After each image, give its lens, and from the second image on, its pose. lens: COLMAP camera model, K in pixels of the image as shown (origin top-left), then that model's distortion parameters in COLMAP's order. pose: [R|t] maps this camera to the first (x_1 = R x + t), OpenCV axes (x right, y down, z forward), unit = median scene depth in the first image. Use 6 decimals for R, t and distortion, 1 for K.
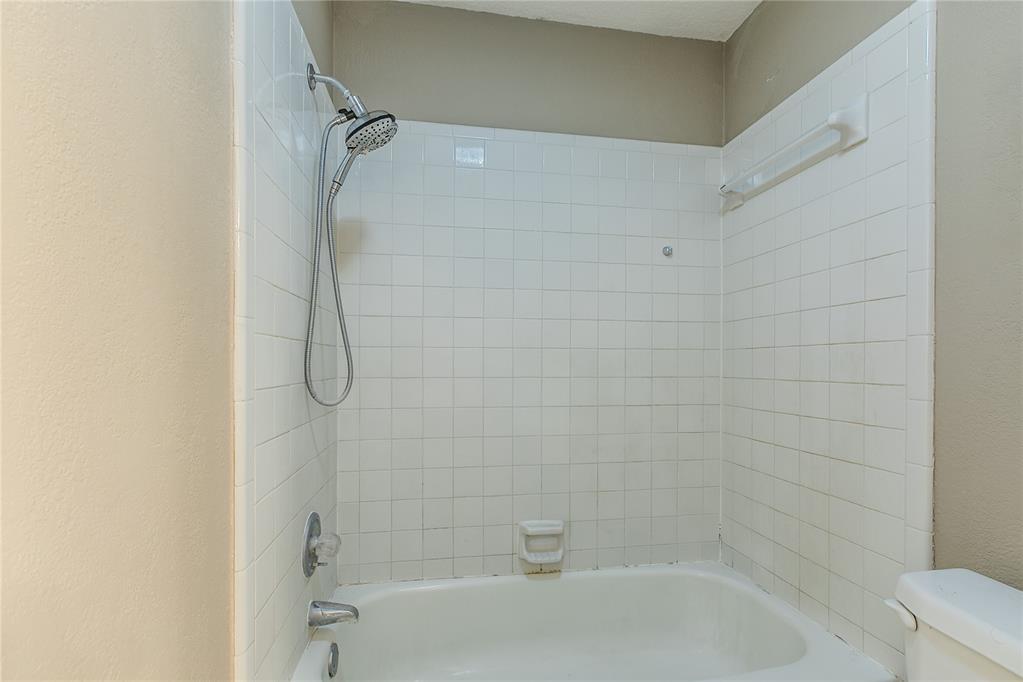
lens RADIAL K [[452.6, 0, 513.0], [0, 452.6, 343.8], [0, 0, 1]] dist [0.000014, -0.000051]
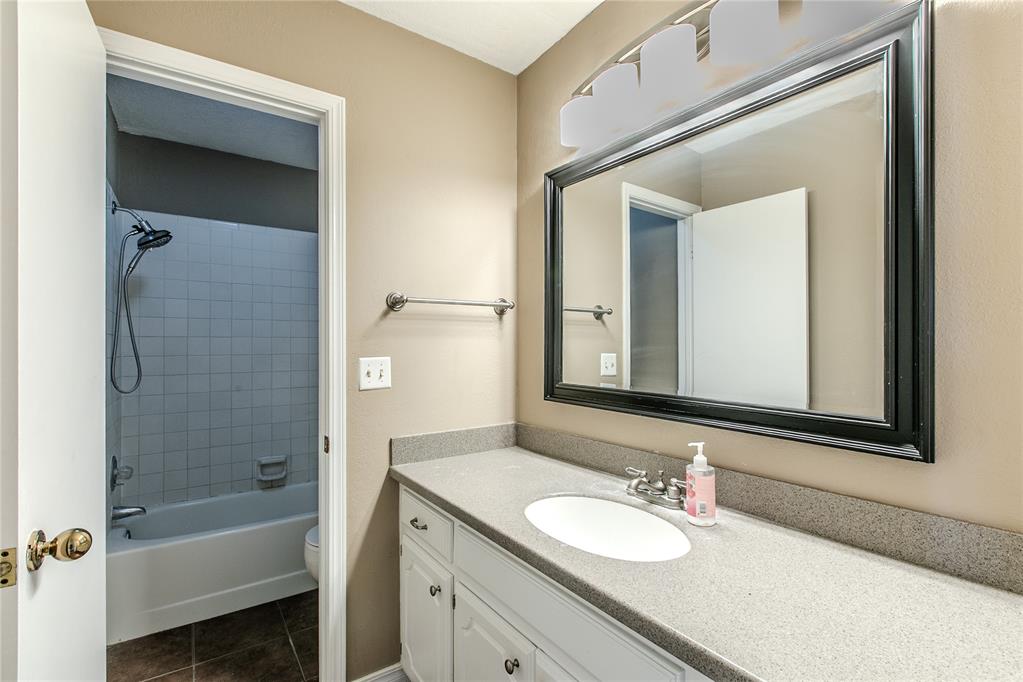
lens RADIAL K [[452.6, 0, 513.0], [0, 452.6, 343.8], [0, 0, 1]] dist [0.000014, -0.000051]
pose [[0.895939, 0.004503, 0.444155, 0.119662], [-0.019776, 0.999361, 0.029759, -0.101874], [-0.443738, -0.035445, 0.895456, -0.928125]]
